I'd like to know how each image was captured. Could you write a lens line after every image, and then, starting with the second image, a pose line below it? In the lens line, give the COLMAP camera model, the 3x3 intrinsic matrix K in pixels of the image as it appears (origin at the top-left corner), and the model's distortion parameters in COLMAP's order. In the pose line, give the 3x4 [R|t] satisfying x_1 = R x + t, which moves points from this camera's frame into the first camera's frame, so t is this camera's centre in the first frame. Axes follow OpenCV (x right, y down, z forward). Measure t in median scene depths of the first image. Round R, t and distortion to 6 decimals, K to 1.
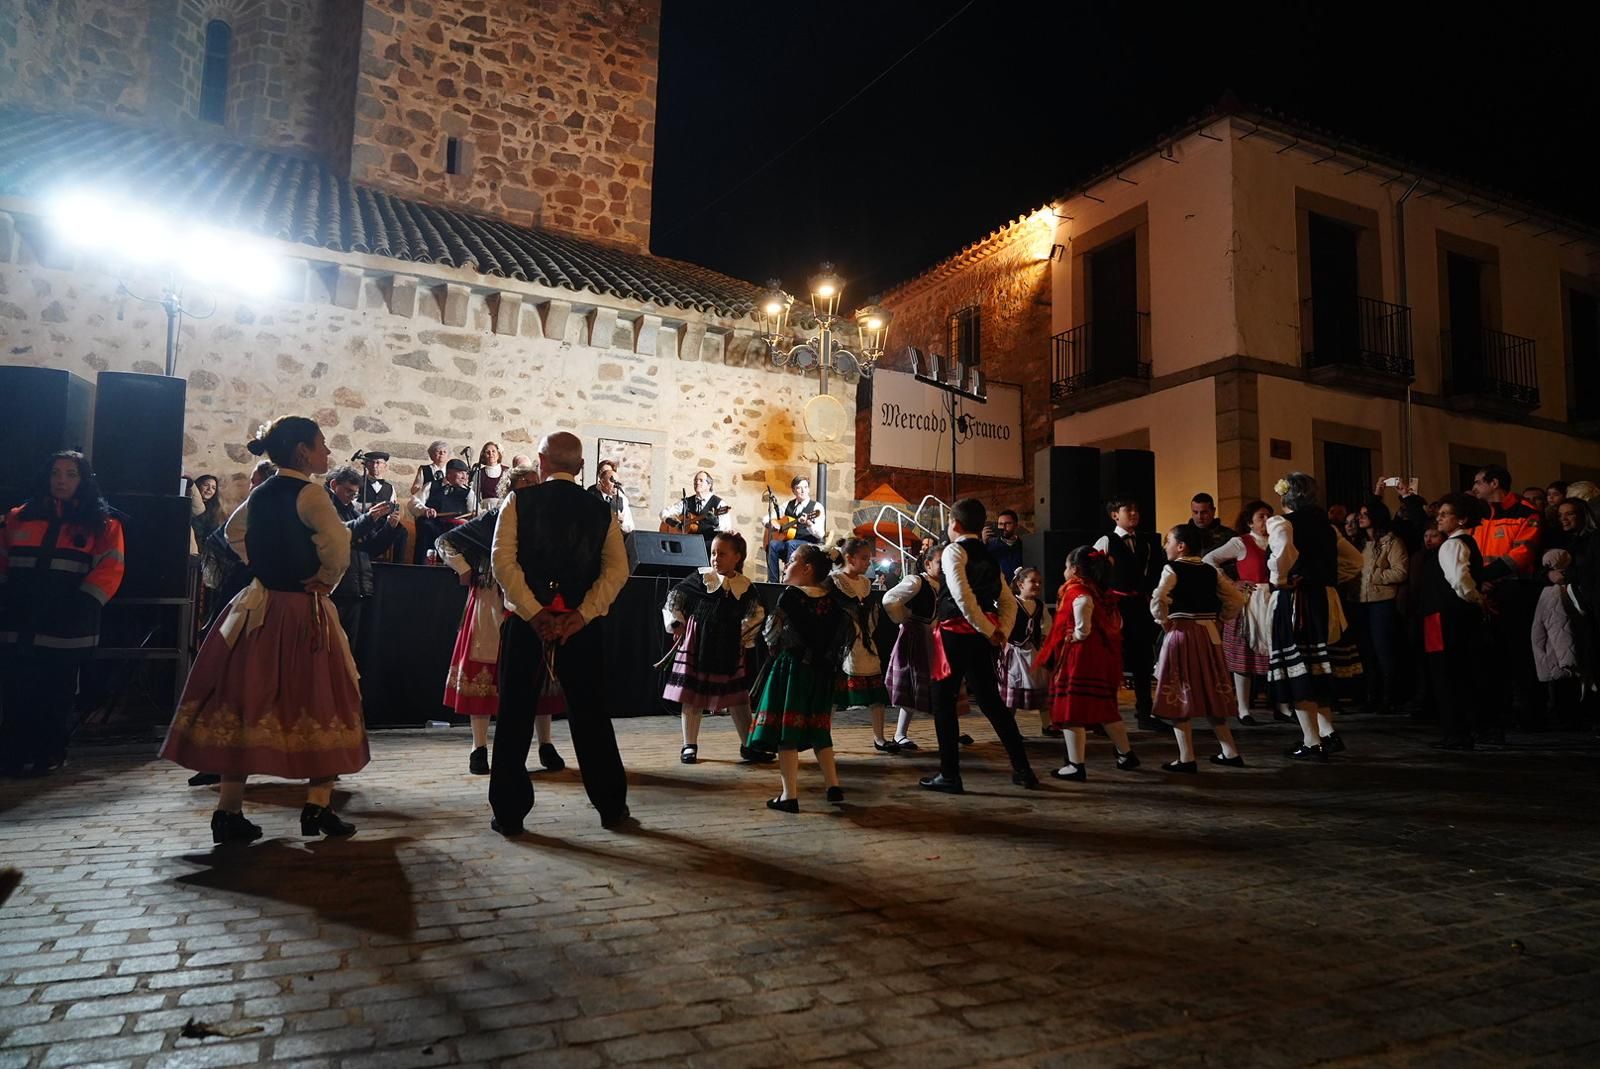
lens RADIAL K [[1082.0, 0, 784.9], [0, 1082.0, 539.2], [0, 0, 1]] dist [-0.014542, 0.014464]
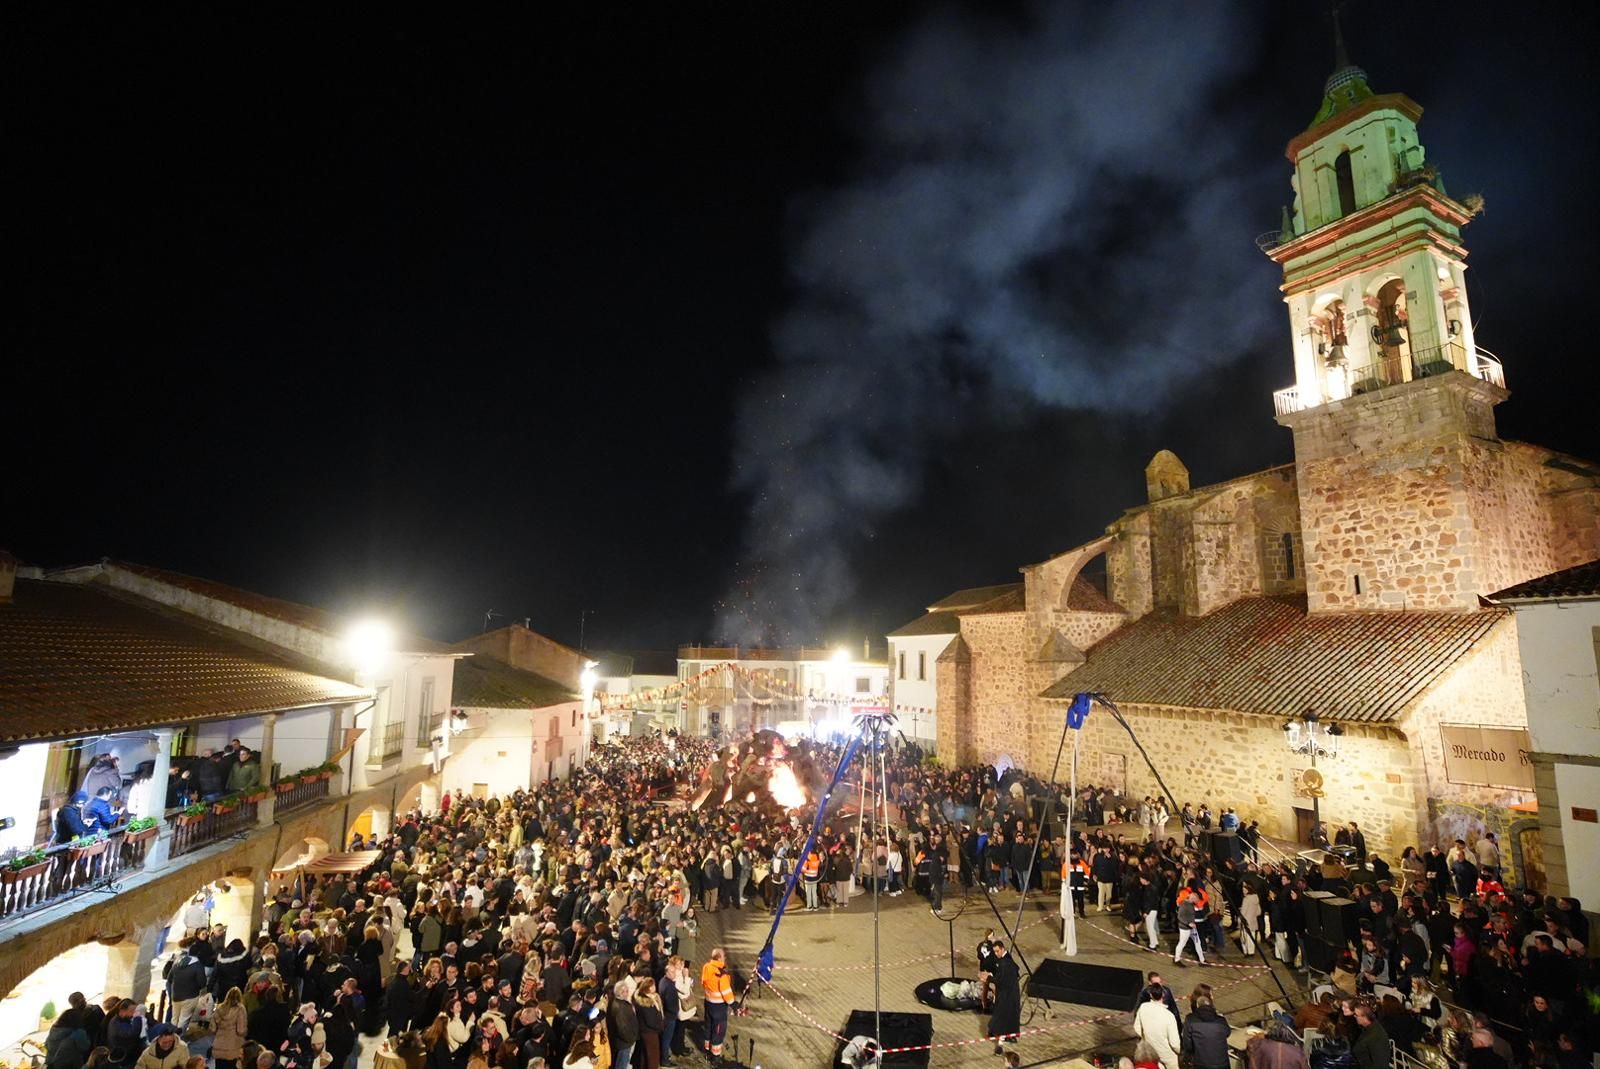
lens RADIAL K [[801.5, 0, 785.1], [0, 801.5, 539.4], [0, 0, 1]] dist [-0.066626, 0.020413]
pose [[-0.030310, -0.181335, -0.982954, 1.154831], [0.093743, 0.978556, -0.183414, -0.261594], [0.995135, -0.097704, -0.012662, -0.052463]]
